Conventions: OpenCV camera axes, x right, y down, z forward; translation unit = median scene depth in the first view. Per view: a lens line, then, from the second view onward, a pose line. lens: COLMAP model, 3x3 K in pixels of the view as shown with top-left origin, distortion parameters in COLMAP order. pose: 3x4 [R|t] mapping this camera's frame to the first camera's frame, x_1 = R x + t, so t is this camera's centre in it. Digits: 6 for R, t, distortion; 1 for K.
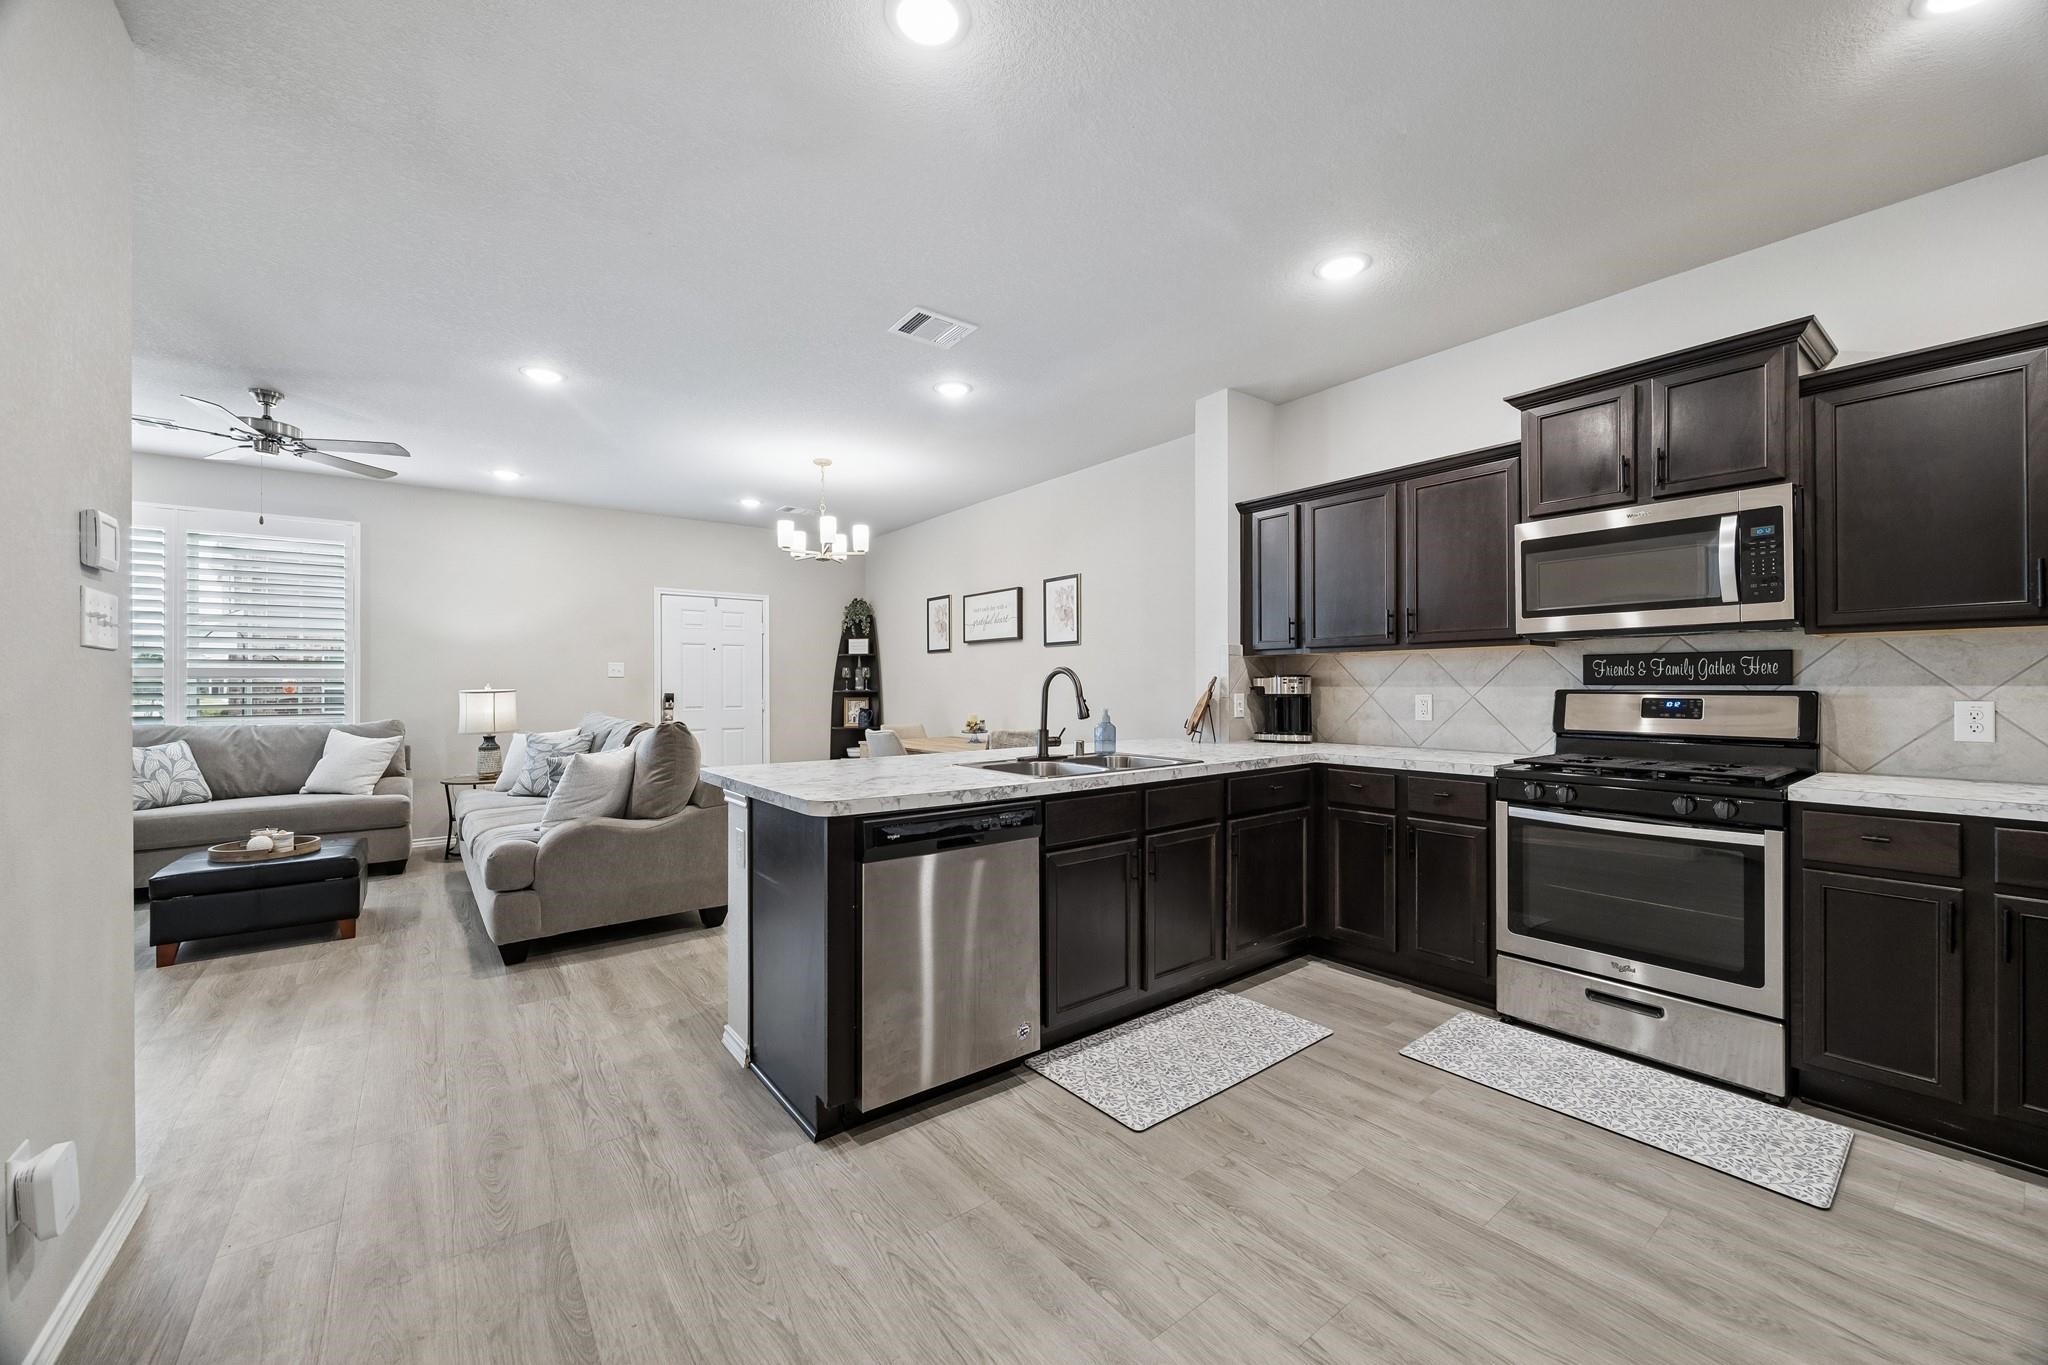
lens RADIAL K [[704.9, 0, 958.1], [0, 704.9, 682.4], [0, 0, 1]] dist [-0.000650, -0.000339]
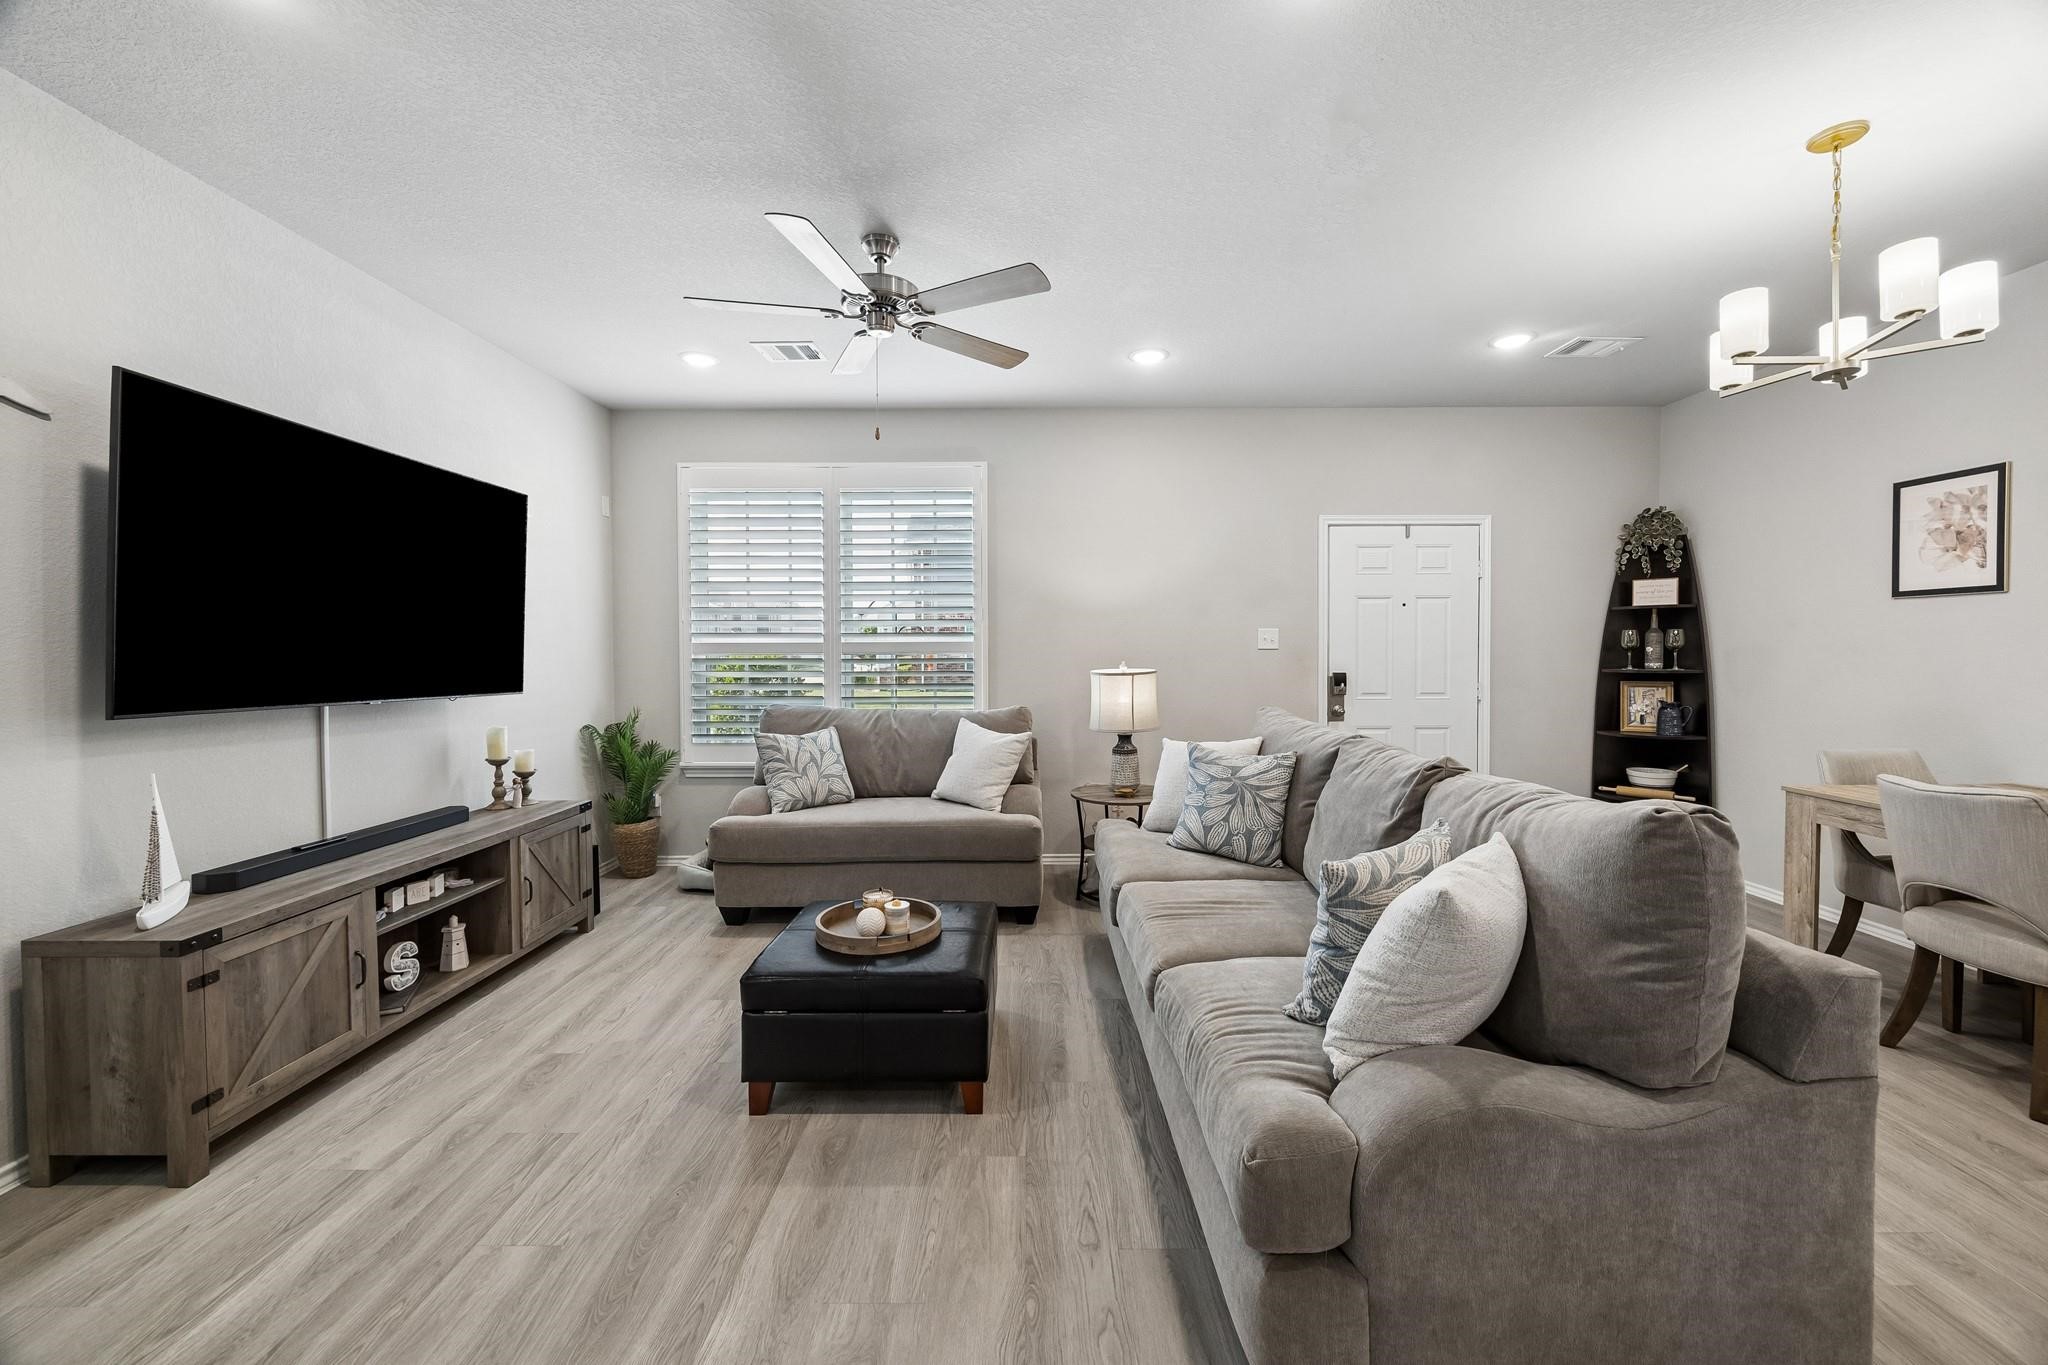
lens RADIAL K [[824.3, 0, 1018.1], [0, 824.3, 675.9], [0, 0, 1]] dist [-0.012406, -0.000019]
pose [[0.785427, 0.019931, -0.618633, -0.270953], [0.001846, 0.999402, 0.034542, -0.014787], [0.618951, -0.028273, 0.784920, 0.319639]]
